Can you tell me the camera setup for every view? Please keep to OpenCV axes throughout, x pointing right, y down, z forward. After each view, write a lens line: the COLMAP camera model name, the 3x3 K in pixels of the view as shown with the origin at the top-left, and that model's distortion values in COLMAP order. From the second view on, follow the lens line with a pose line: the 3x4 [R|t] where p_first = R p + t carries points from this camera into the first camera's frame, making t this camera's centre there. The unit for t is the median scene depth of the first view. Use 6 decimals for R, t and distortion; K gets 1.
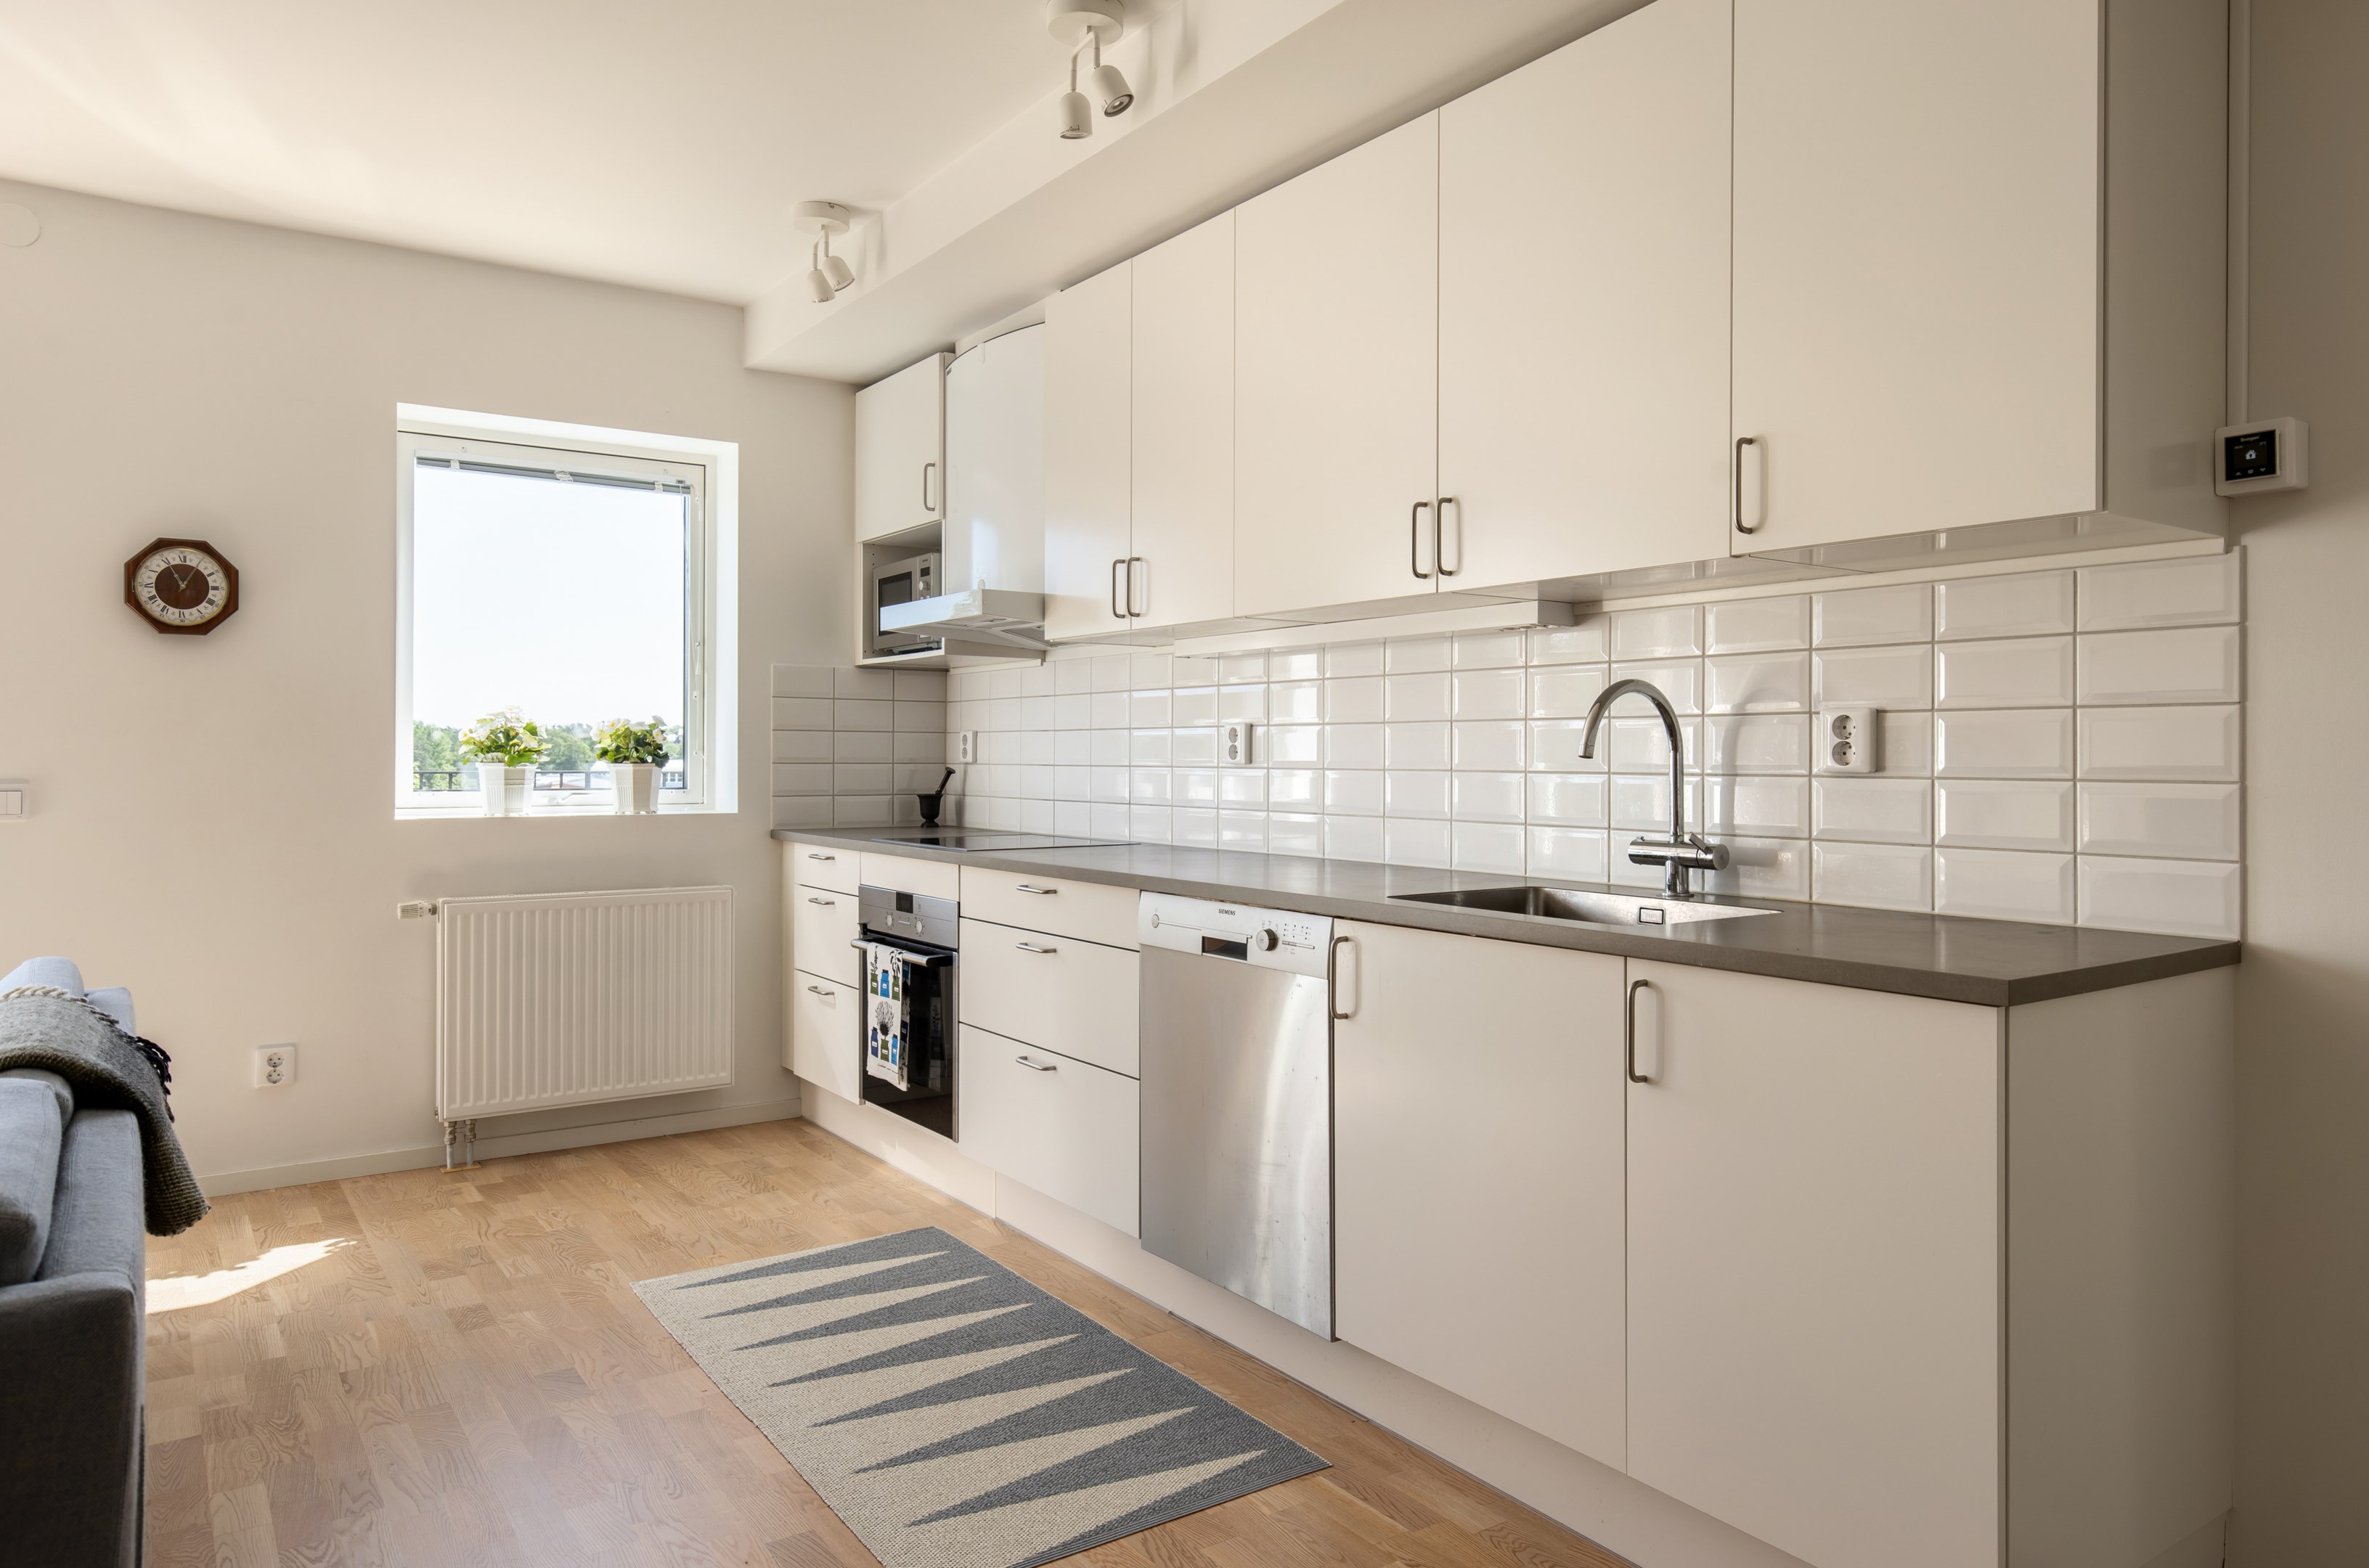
lens RADIAL K [[1519.2, 0, 1187.3], [0, 1519.2, 750.9], [0, 0, 1]] dist [0.003224, 0.001806]
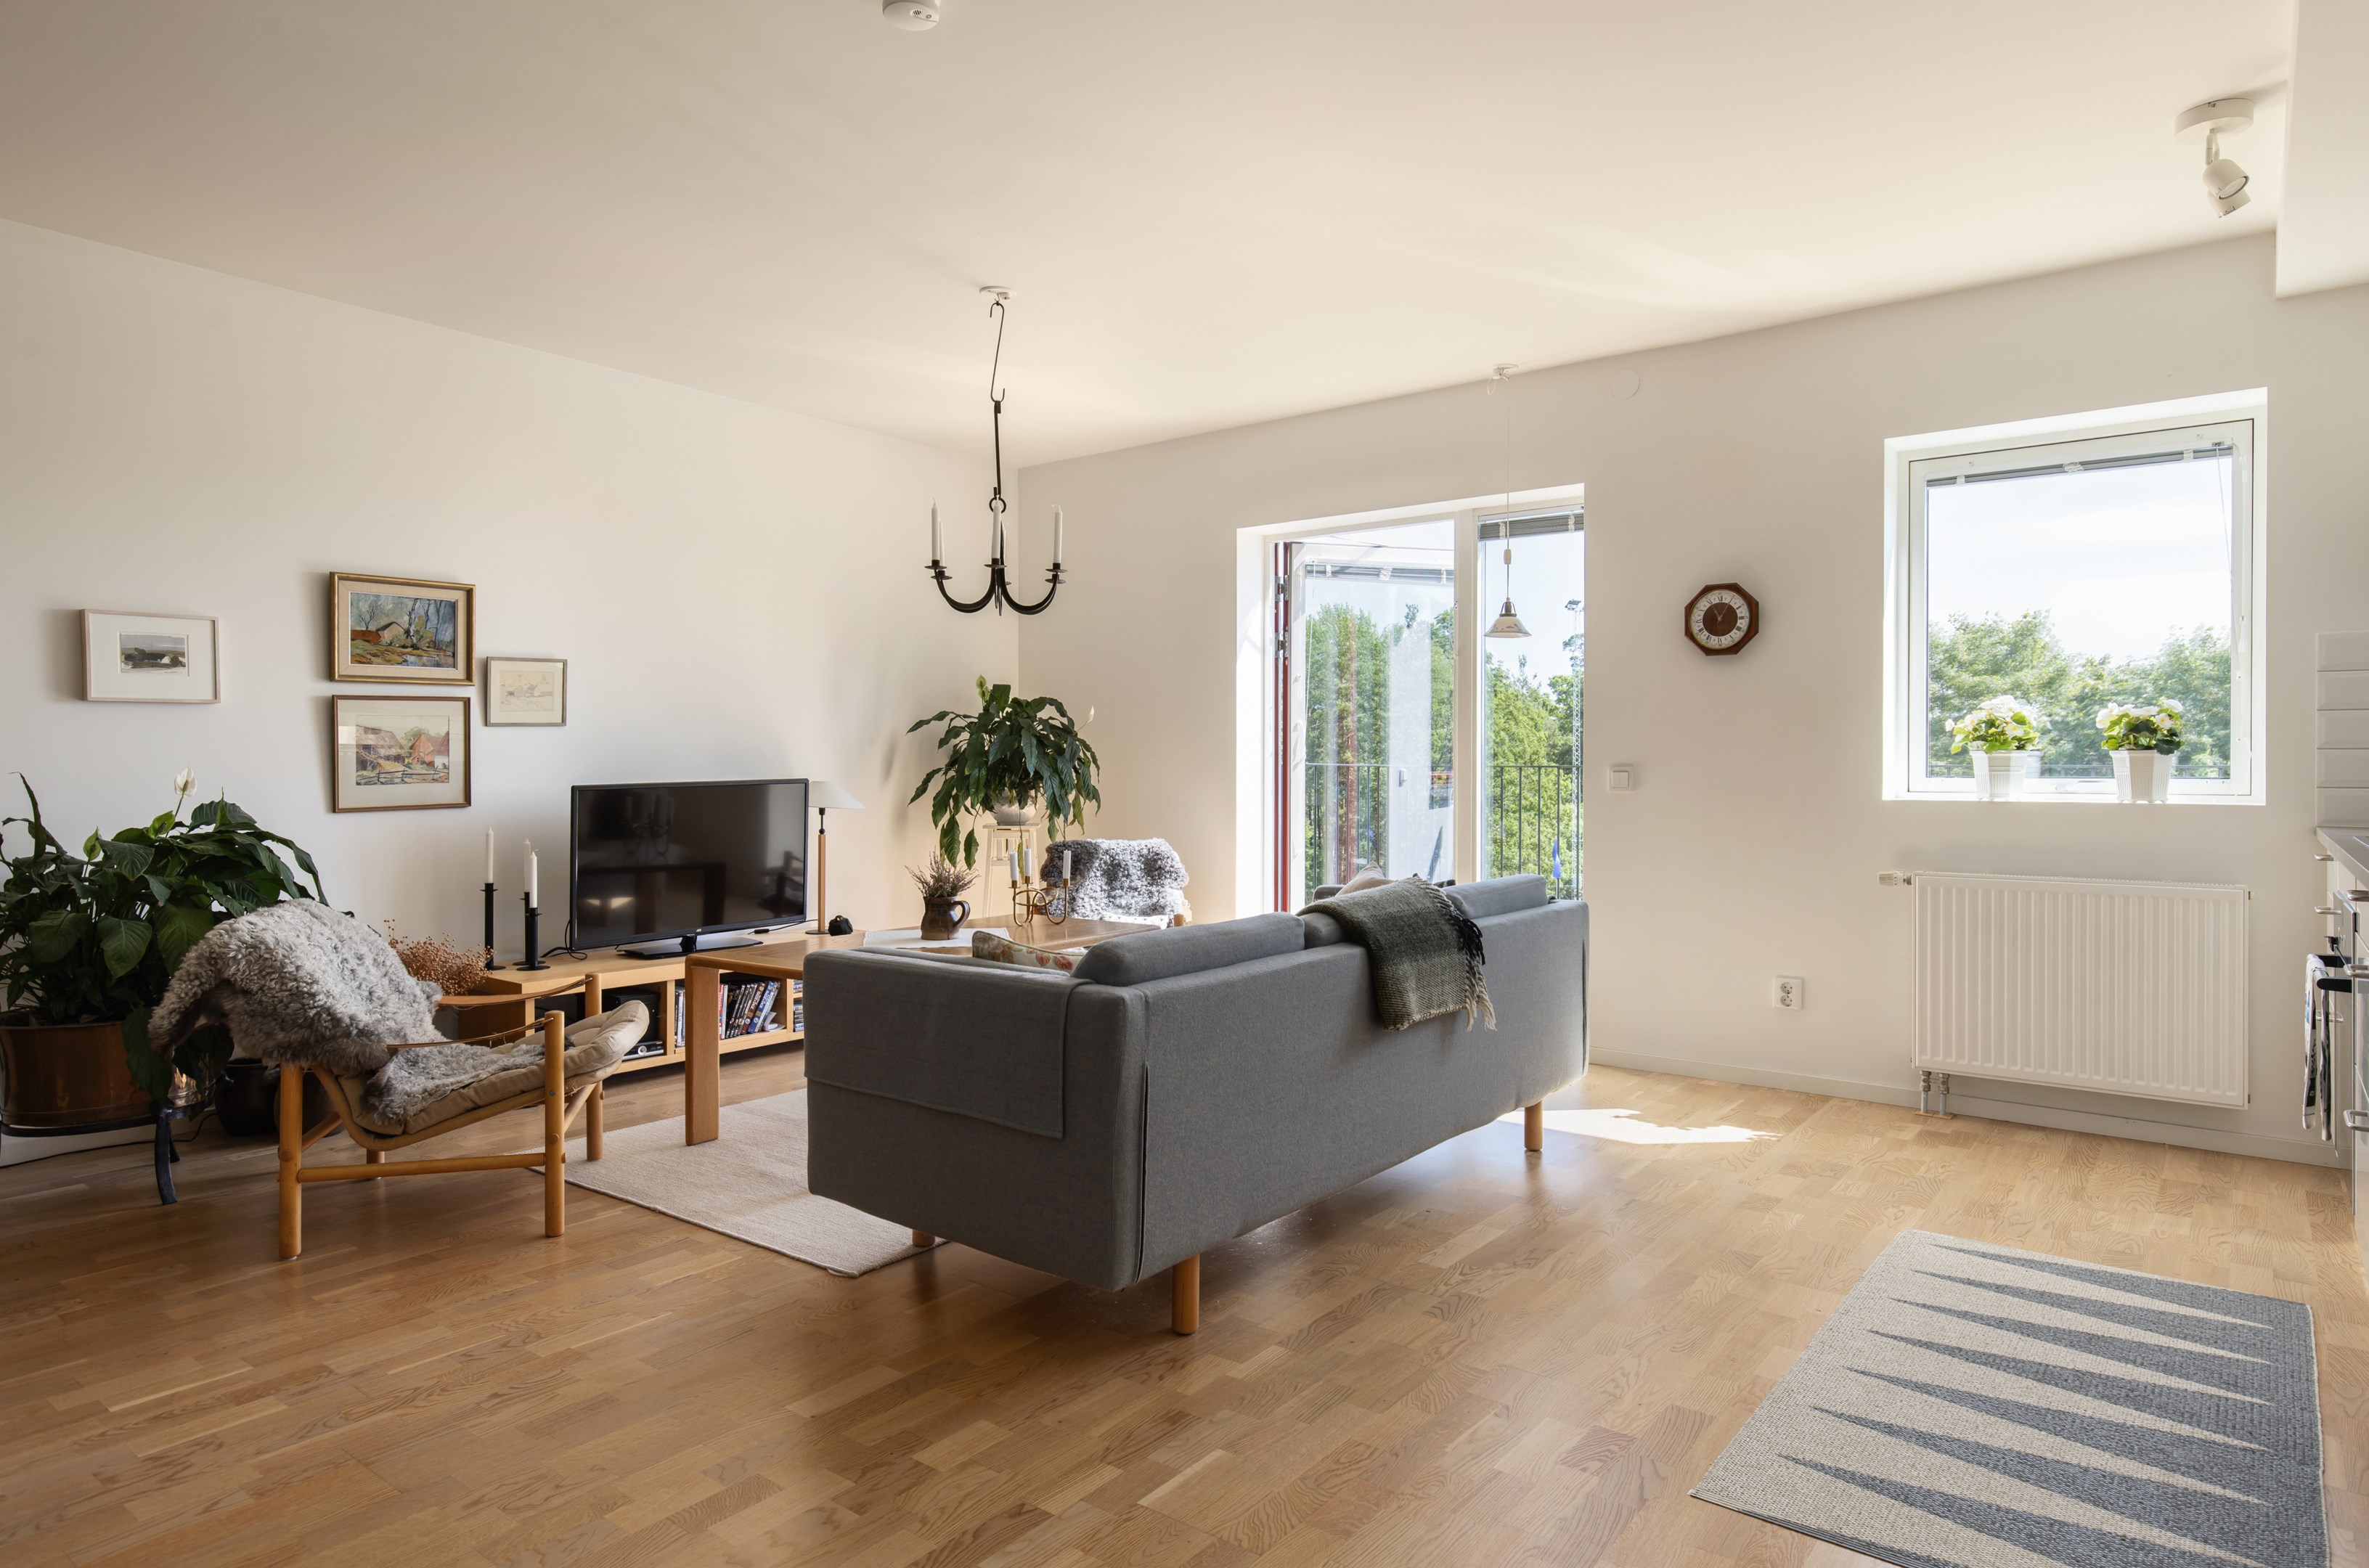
lens RADIAL K [[1368.2, 0, 1178.8], [0, 1368.2, 771.6], [0, 0, 1]] dist [0.014244, -0.002531]
pose [[0.291761, -0.000415, -0.956491, 0.356422], [0.003948, 0.999992, 0.000770, 0.022709], [0.956483, -0.004001, 0.291760, 0.198014]]
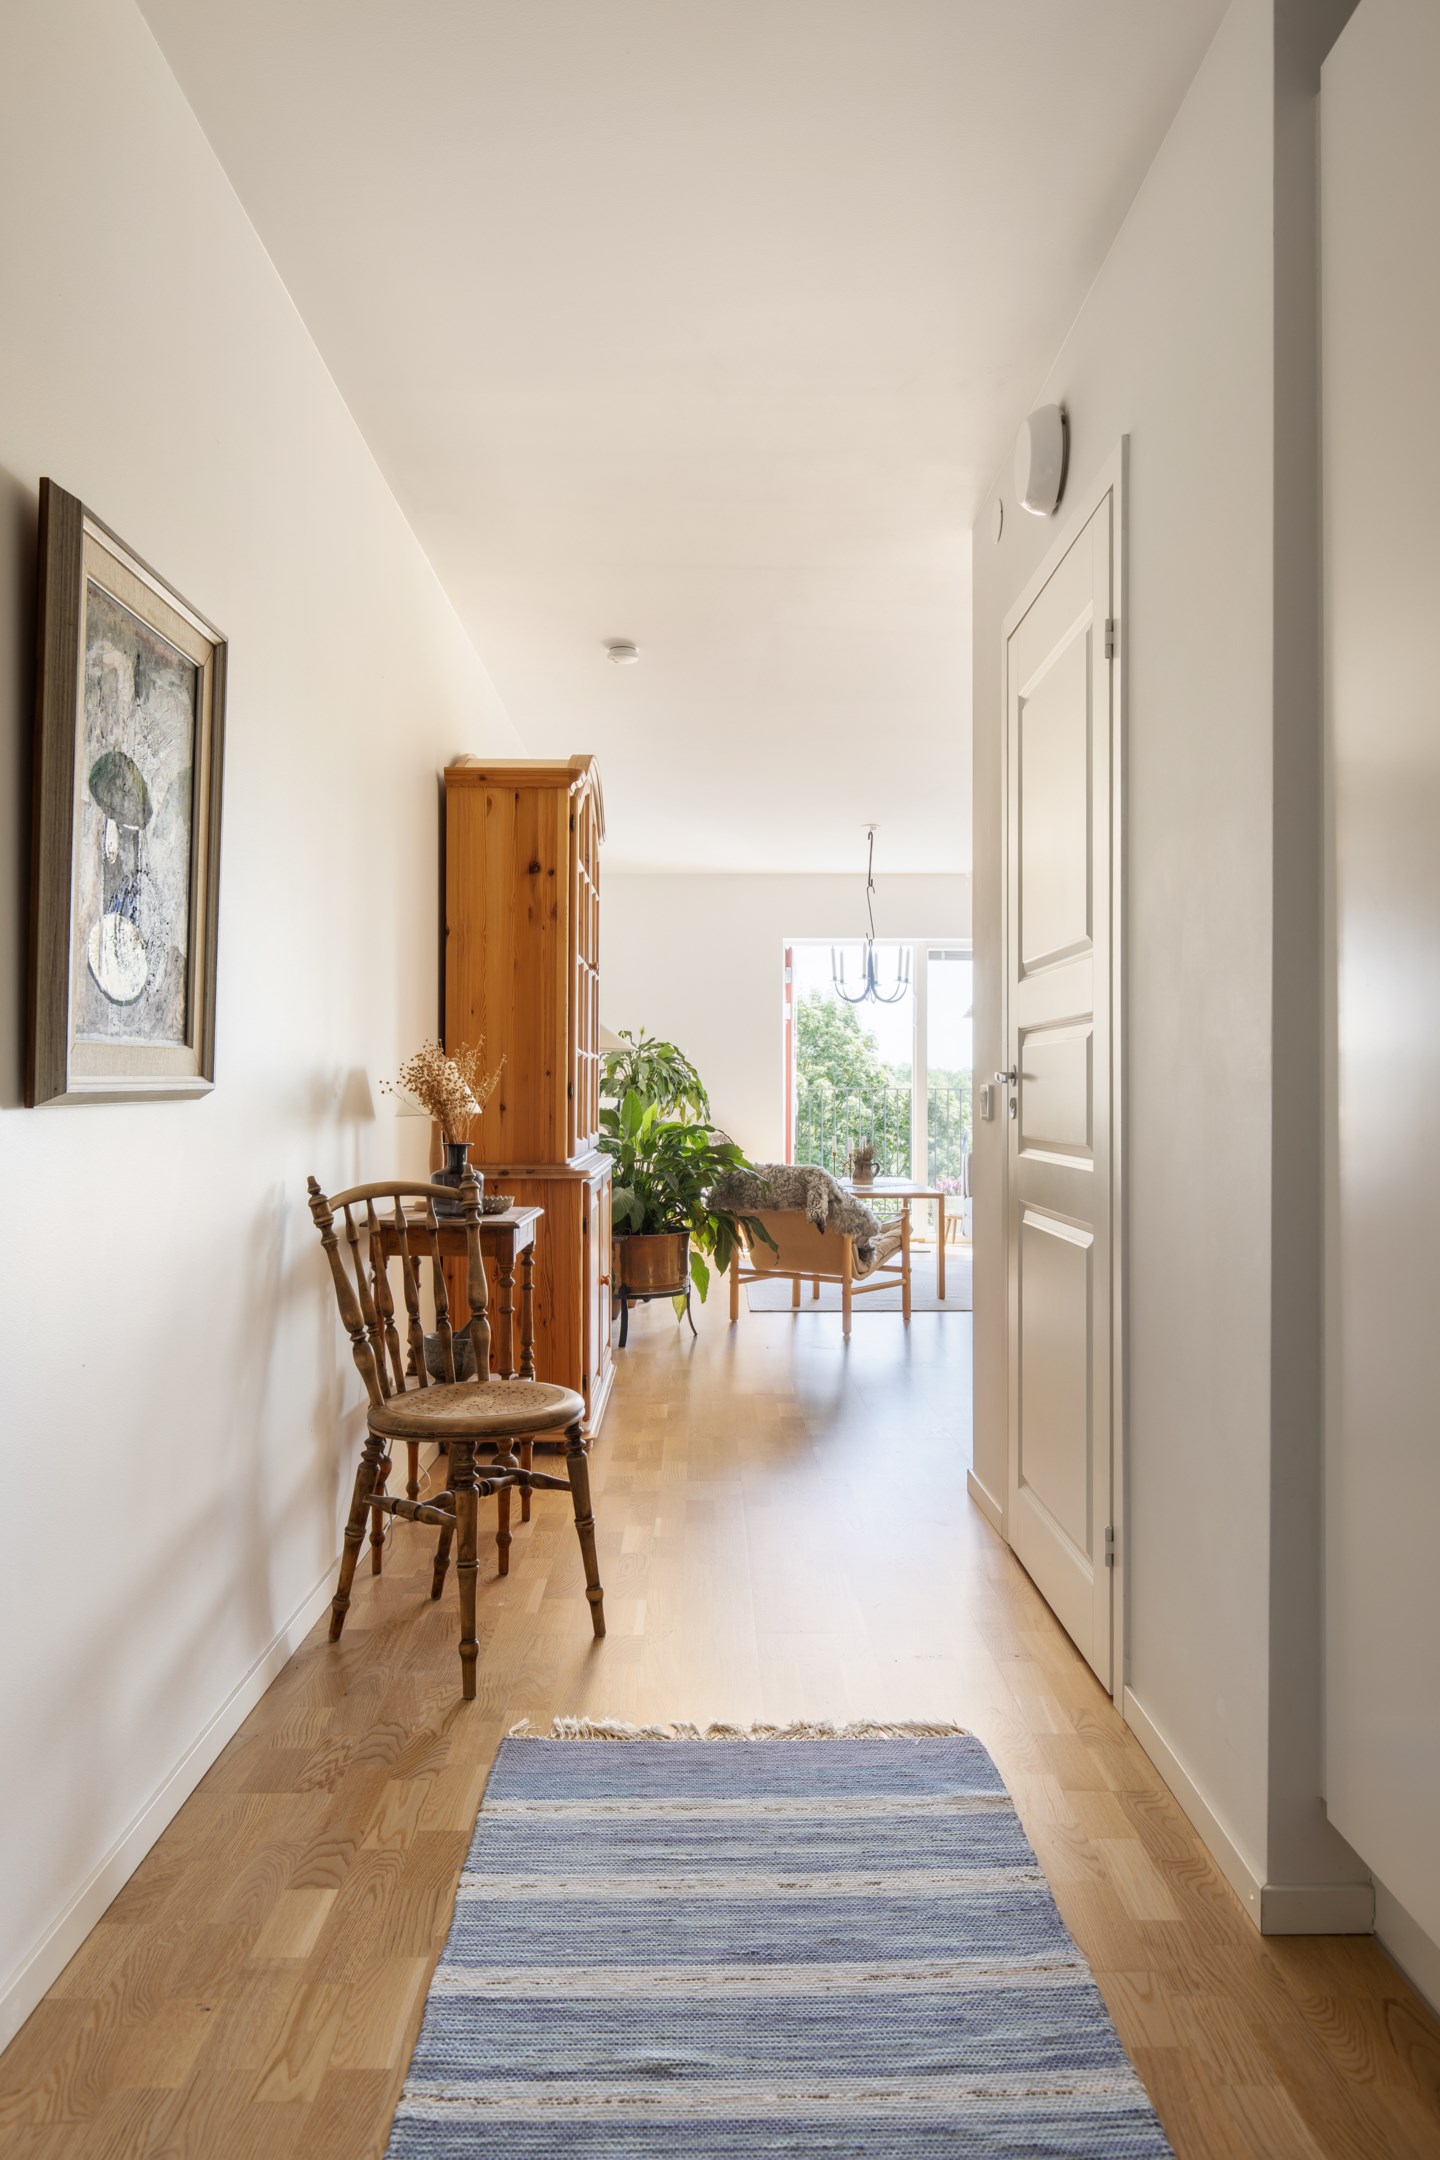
lens RADIAL K [[1484.7, 0, 718.8], [0, 1484.7, 1064.4], [0, 0, 1]] dist [-0.002584, -0.000177]
pose [[0.829212, -0.014676, -0.558742, 0.274846], [0.005684, 0.999825, -0.017826, 0.021104], [0.558906, 0.011606, 0.829150, -1.554823]]
